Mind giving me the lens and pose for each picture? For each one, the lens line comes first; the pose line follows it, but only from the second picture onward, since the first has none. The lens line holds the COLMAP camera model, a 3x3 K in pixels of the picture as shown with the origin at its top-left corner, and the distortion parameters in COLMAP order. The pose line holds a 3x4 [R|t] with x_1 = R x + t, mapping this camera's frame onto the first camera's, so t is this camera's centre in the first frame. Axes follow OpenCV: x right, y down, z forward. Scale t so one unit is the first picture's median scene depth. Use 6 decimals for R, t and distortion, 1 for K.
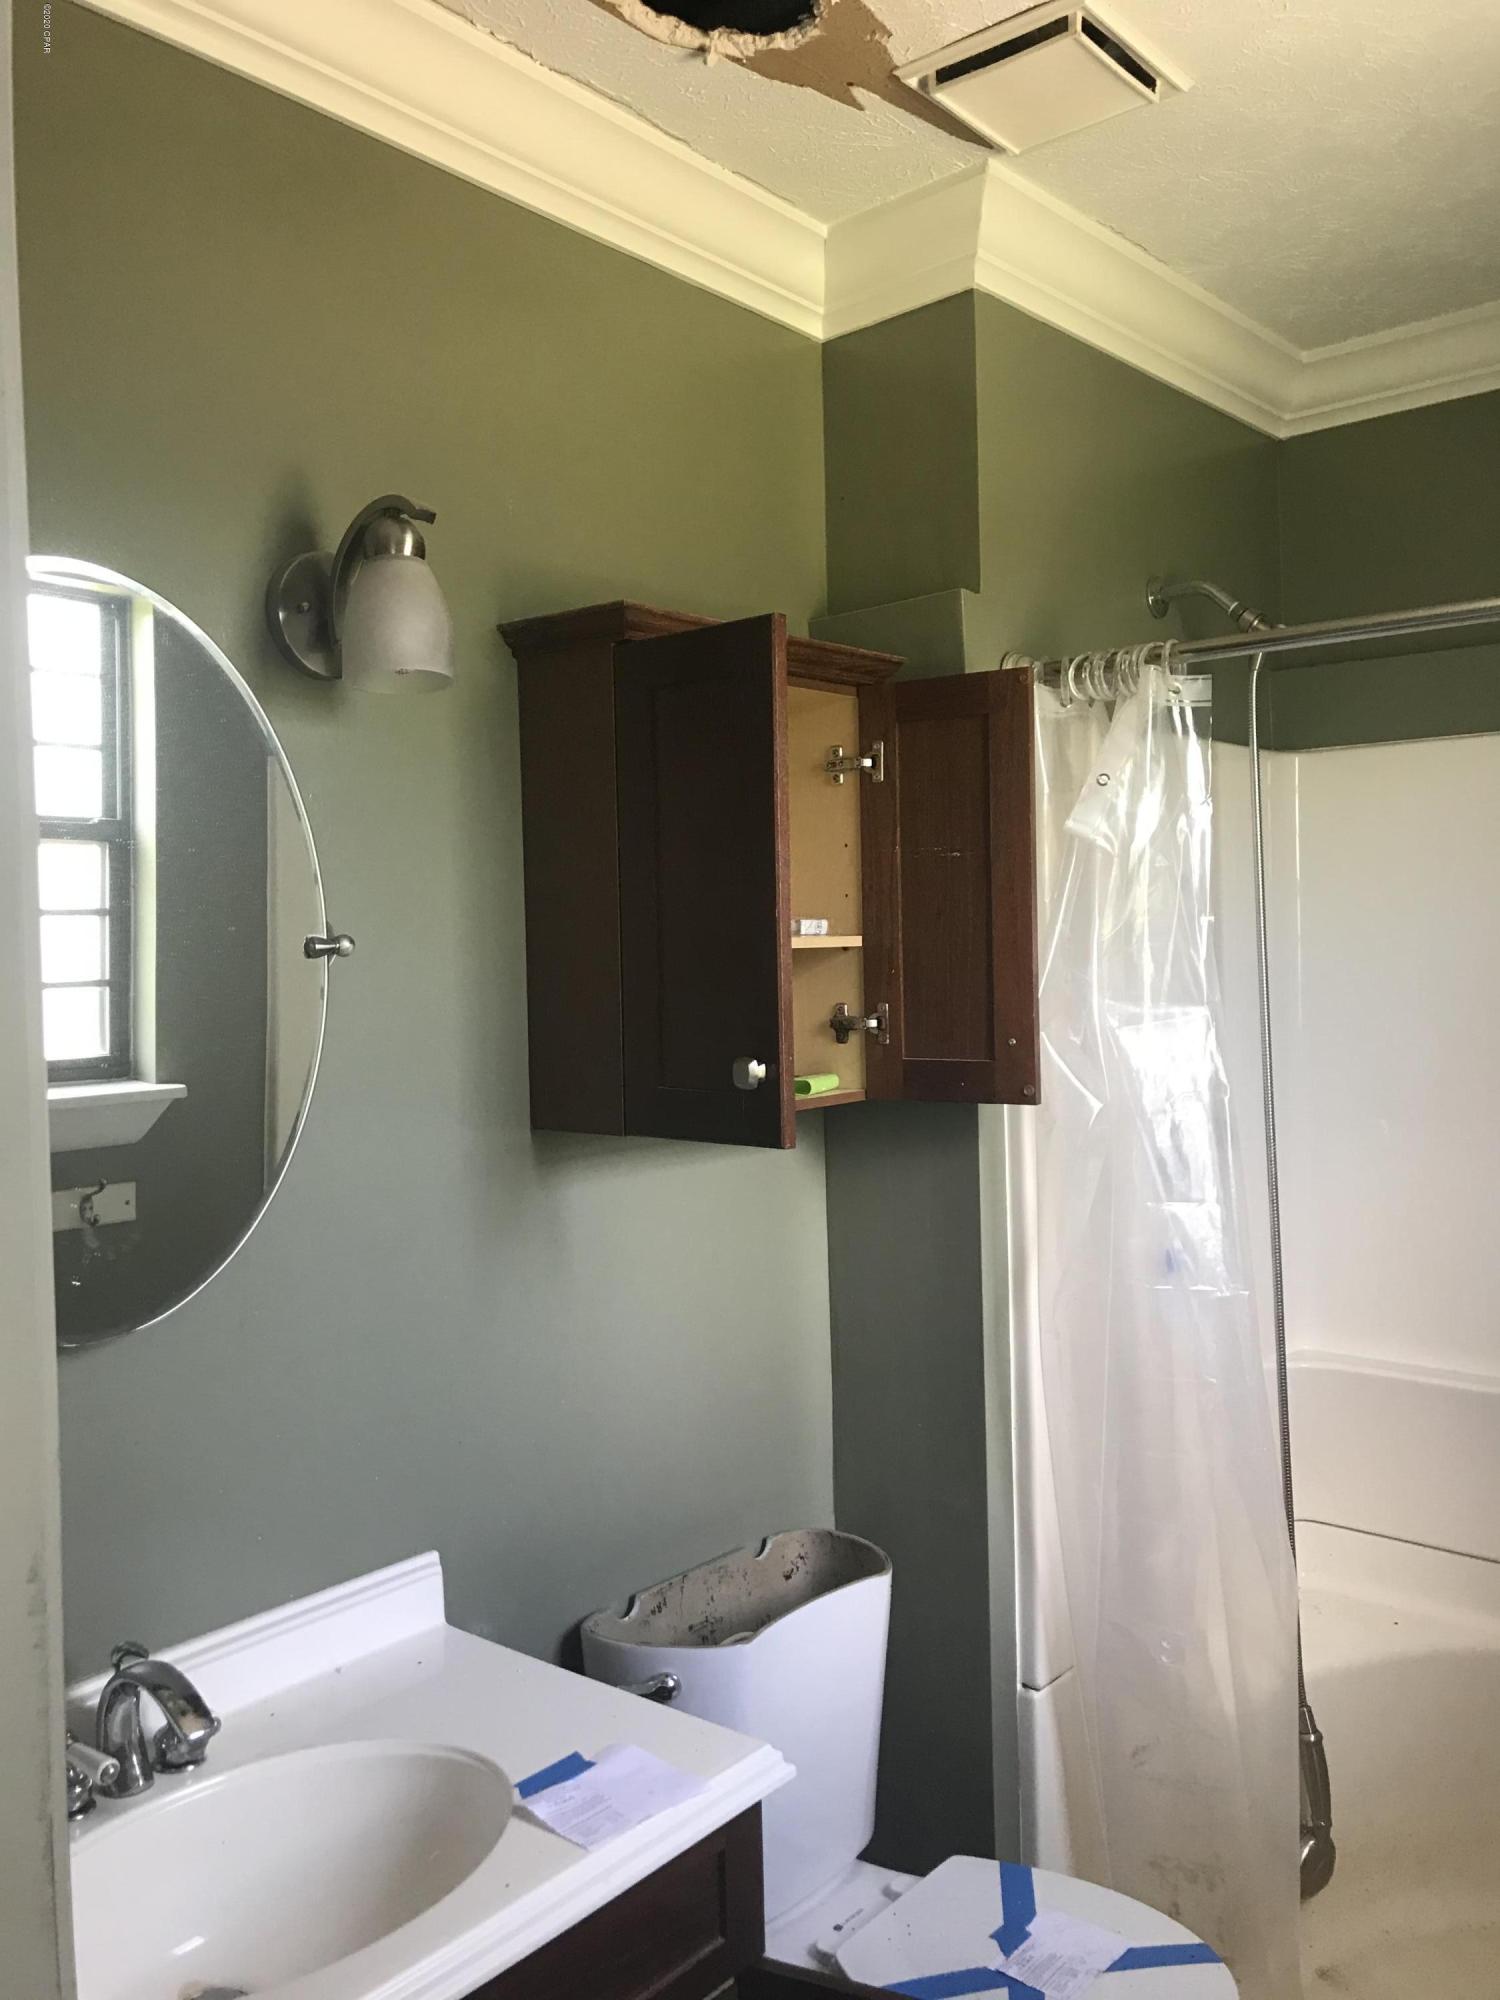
lens RADIAL K [[1665.3, 0, 763.1], [0, 1665.3, 1000.8], [0, 0, 1]] dist [0.030925, -0.007402]
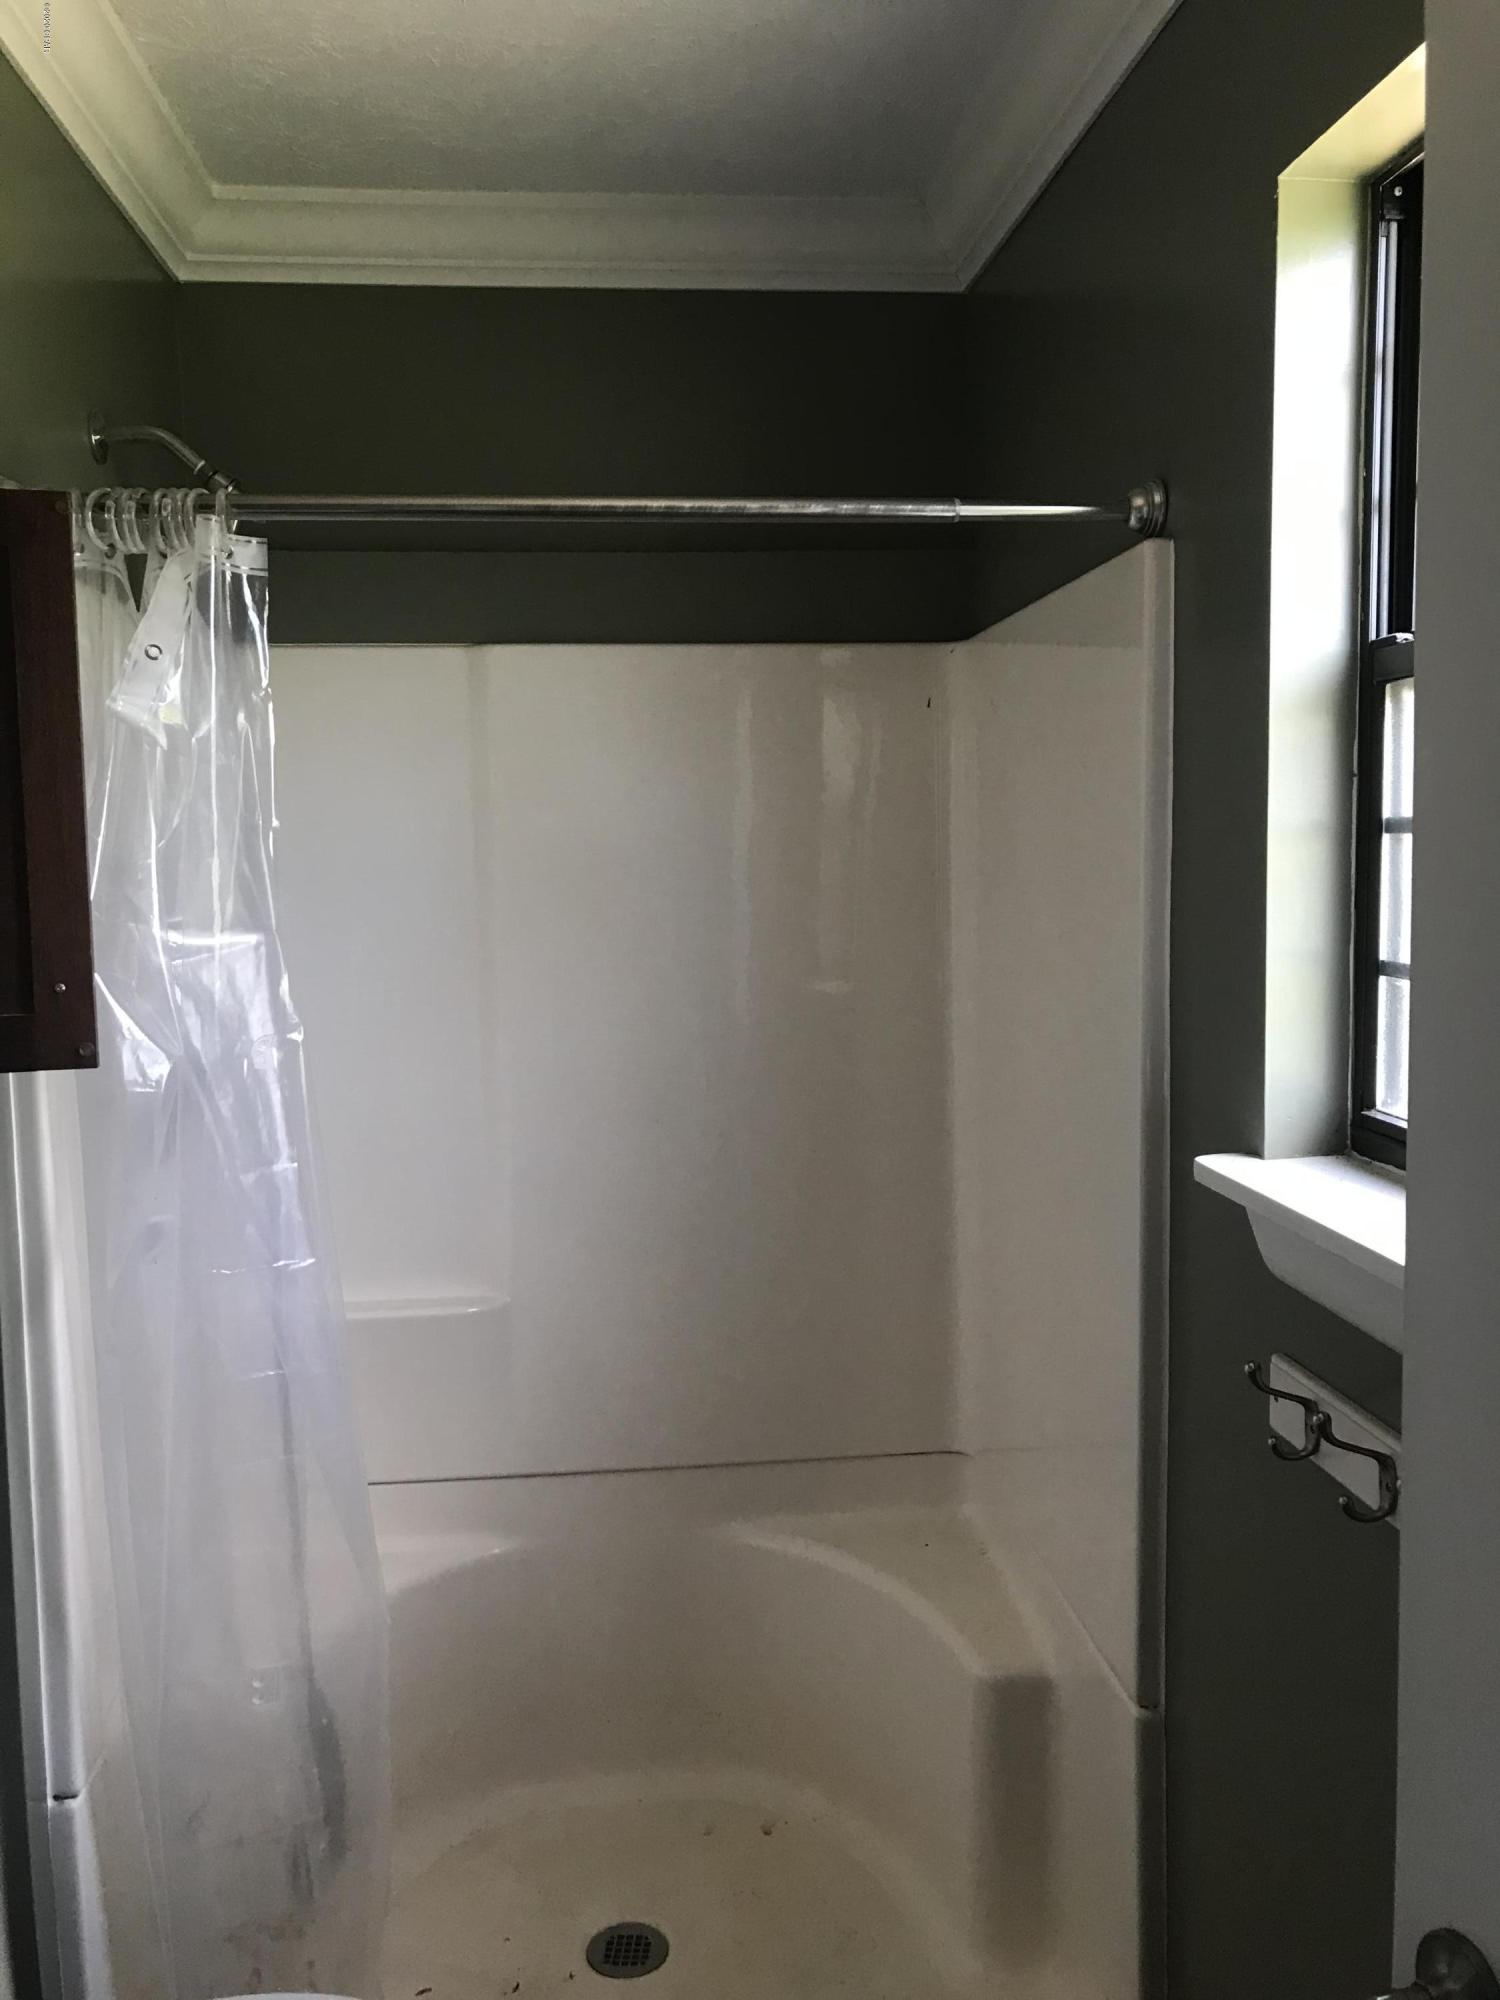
lens RADIAL K [[1665.3, 0, 748.0], [0, 1665.3, 999.7], [0, 0, 1]] dist [0.030925, -0.007402]
pose [[0.696243, -0.061191, 0.715193, -0.175589], [0.030774, 0.997988, 0.055428, -0.002893], [-0.717146, -0.016582, 0.696725, 0.231801]]
